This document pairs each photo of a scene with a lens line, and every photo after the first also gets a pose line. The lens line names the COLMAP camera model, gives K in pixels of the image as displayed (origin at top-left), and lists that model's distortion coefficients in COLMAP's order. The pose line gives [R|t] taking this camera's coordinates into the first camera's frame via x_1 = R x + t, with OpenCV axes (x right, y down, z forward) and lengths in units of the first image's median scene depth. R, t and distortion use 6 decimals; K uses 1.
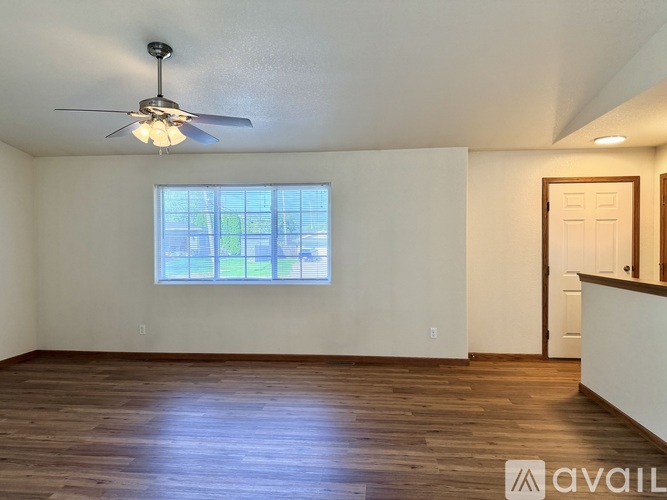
lens RADIAL K [[466.8, 0, 333.5], [0, 466.8, 250.0], [0, 0, 1]] dist [0.082501, -0.103912]
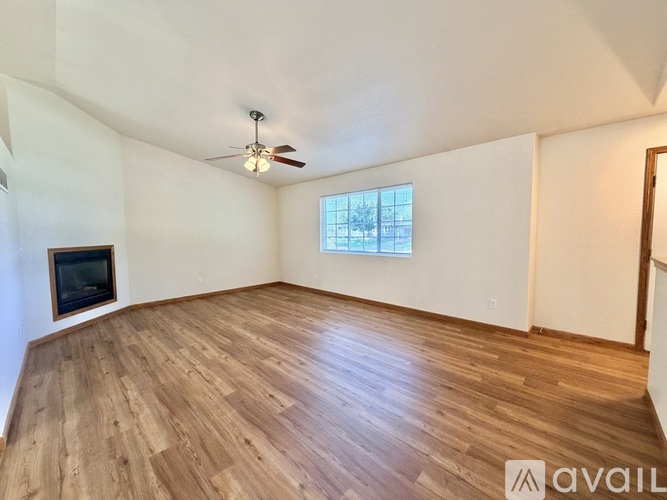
lens RADIAL K [[266.4, 0, 333.5], [0, 266.4, 250.0], [0, 0, 1]] dist [-0.002272, -0.000002]
pose [[0.785316, 0.033382, -0.618195, 0.344946], [-0.003093, 0.998744, 0.050003, 0.015329], [0.619088, -0.037356, 0.784433, 0.281776]]
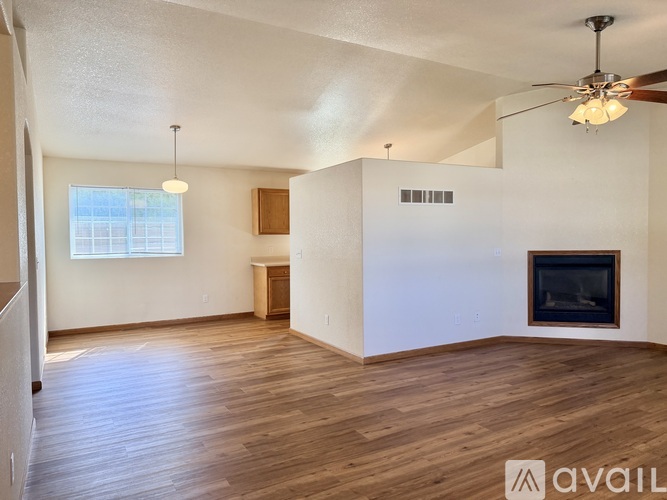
lens RADIAL K [[466.8, 0, 333.5], [0, 466.8, 250.0], [0, 0, 1]] dist [0.082501, -0.103912]
pose [[-0.813330, 0.026722, -0.581189, 0.454507], [0.002449, 0.999093, 0.042511, -0.006669], [0.581798, 0.033152, -0.812658, 1.069333]]
